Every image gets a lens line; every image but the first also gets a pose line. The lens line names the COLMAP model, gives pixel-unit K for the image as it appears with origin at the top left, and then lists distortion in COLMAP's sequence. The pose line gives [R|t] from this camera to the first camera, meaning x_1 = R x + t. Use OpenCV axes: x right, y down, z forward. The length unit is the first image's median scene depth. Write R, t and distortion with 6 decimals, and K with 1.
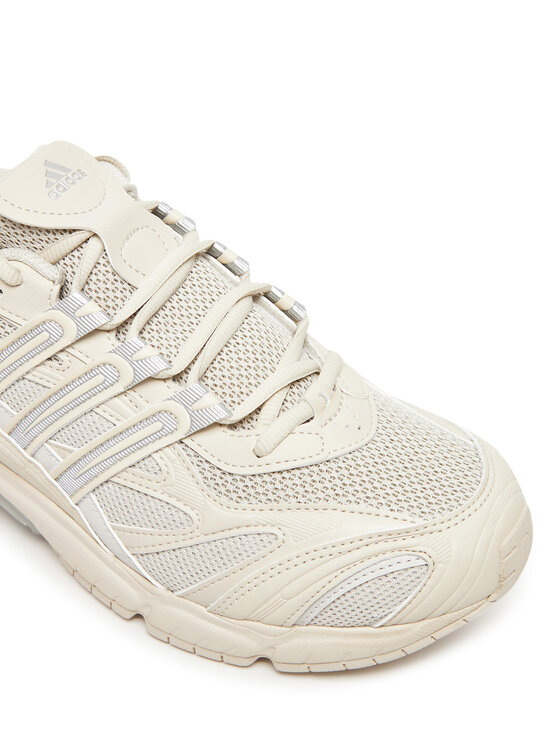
lens RADIAL K [[1178.1, 0, 276.4], [0, 1178.1, 372.4], [0, 0, 1]] dist [0.036765, 0.000000]
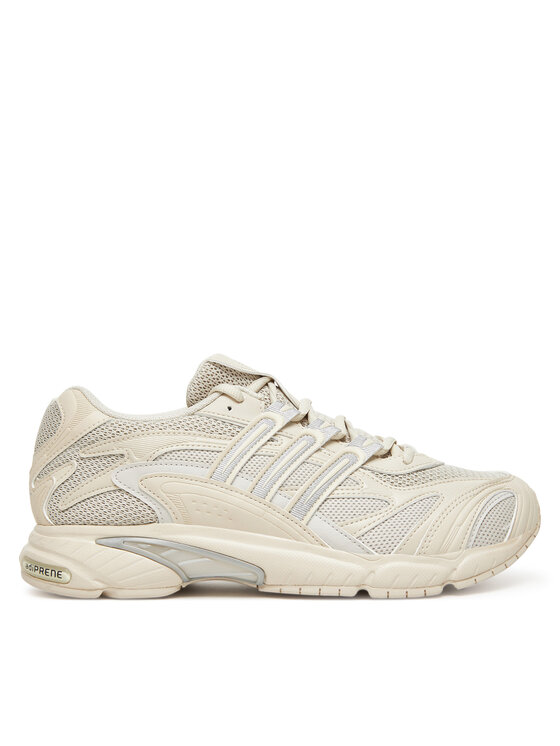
lens RADIAL K [[1006.9, 0, 281.1], [0, 1006.9, 374.1], [0, 0, 1]] dist [-0.039206, 0.000000]
pose [[0.846442, 0.006157, 0.532445, -0.942484], [0.341648, 0.760696, -0.551922, 0.710170], [-0.408427, 0.649079, 0.641782, 0.037450]]
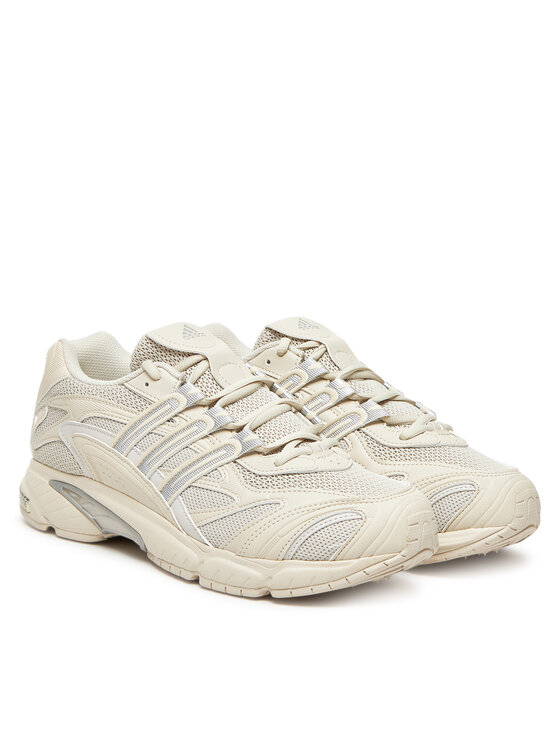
lens RADIAL K [[1834.0, 0, 281.8], [0, 1834.0, 372.0], [0, 0, 1]] dist [0.430091, 0.000000]
pose [[0.983698, 0.062393, -0.168660, 0.431497], [-0.135403, 0.874182, -0.466339, 1.188019], [0.118343, 0.481574, 0.868379, -1.388917]]
